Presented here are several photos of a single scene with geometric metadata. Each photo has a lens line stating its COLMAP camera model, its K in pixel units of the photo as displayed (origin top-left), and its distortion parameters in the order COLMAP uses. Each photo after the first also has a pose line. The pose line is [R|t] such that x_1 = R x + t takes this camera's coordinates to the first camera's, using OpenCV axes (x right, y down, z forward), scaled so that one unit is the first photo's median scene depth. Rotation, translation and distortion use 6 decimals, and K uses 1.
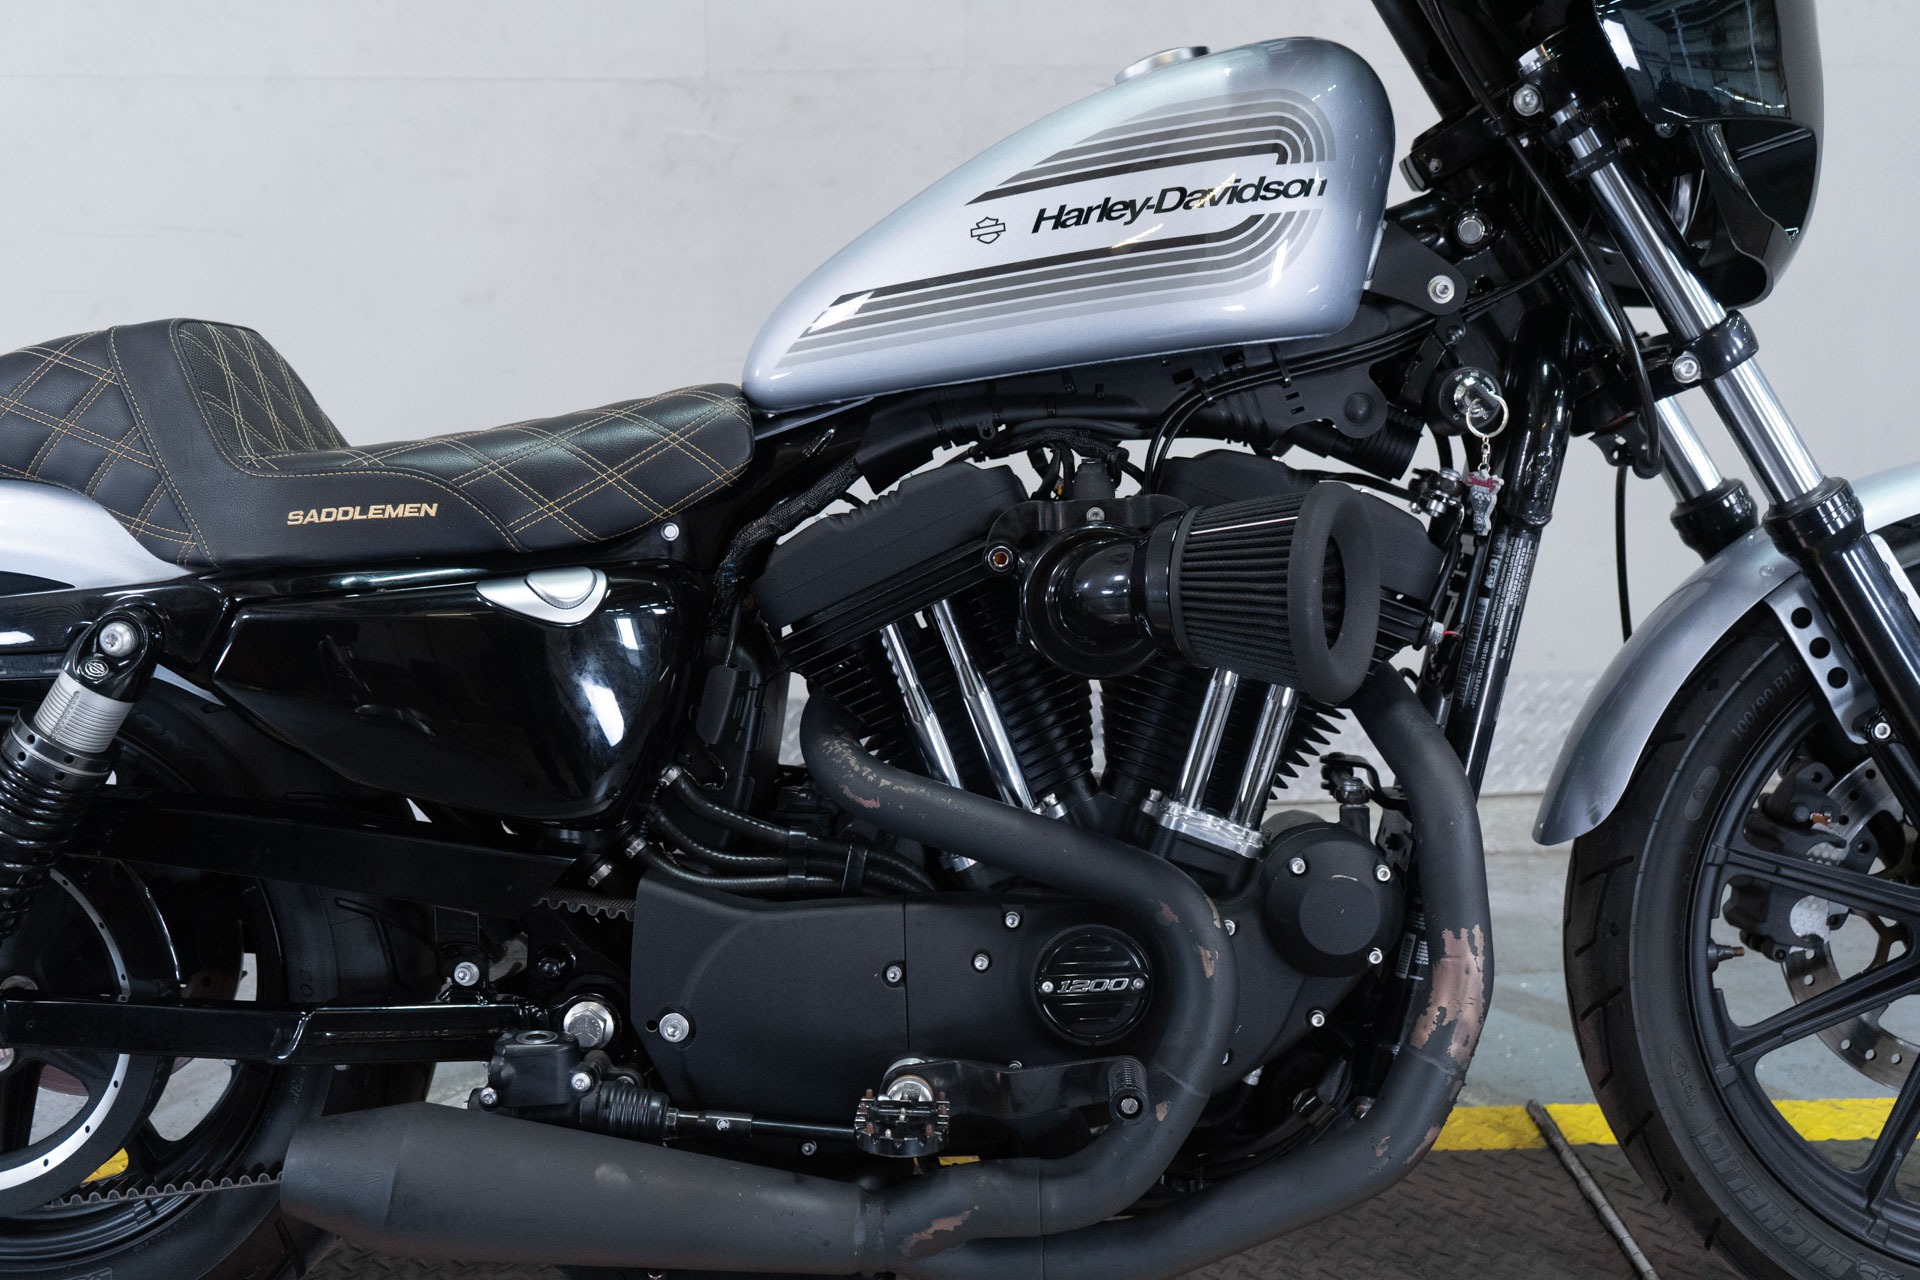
lens RADIAL K [[1902.6, 0, 961.9], [0, 1902.6, 643.1], [0, 0, 1]] dist [0.020233, 0.000000]
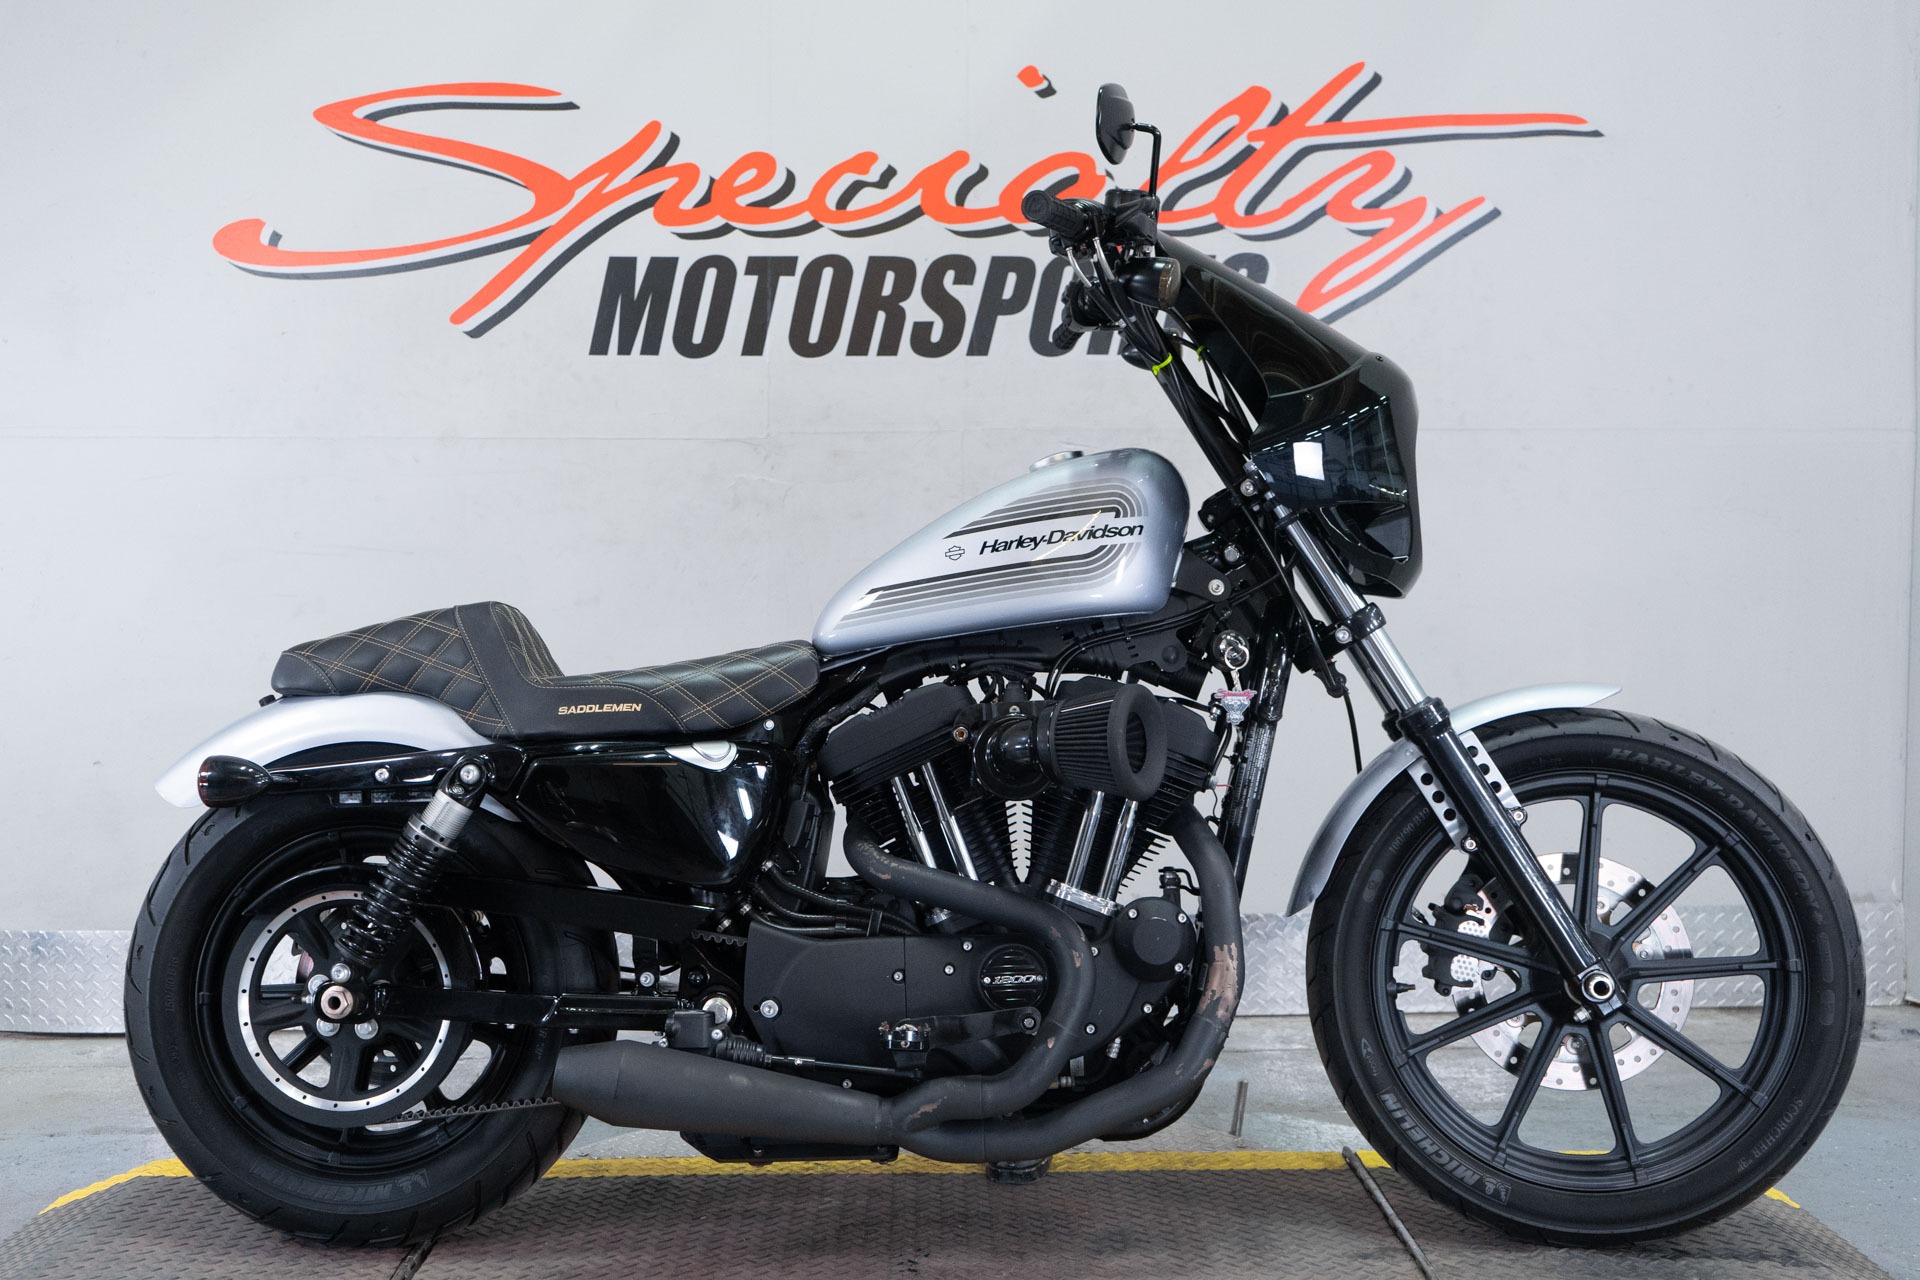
lens RADIAL K [[1935.0, 0, 862.0], [0, 1935.0, 619.8], [0, 0, 1]] dist [0.016890, 0.000000]
pose [[0.999032, 0.005834, -0.043608, 0.005651], [-0.013272, 0.984959, -0.172279, 0.153385], [0.041947, 0.172691, 0.984082, -0.753042]]
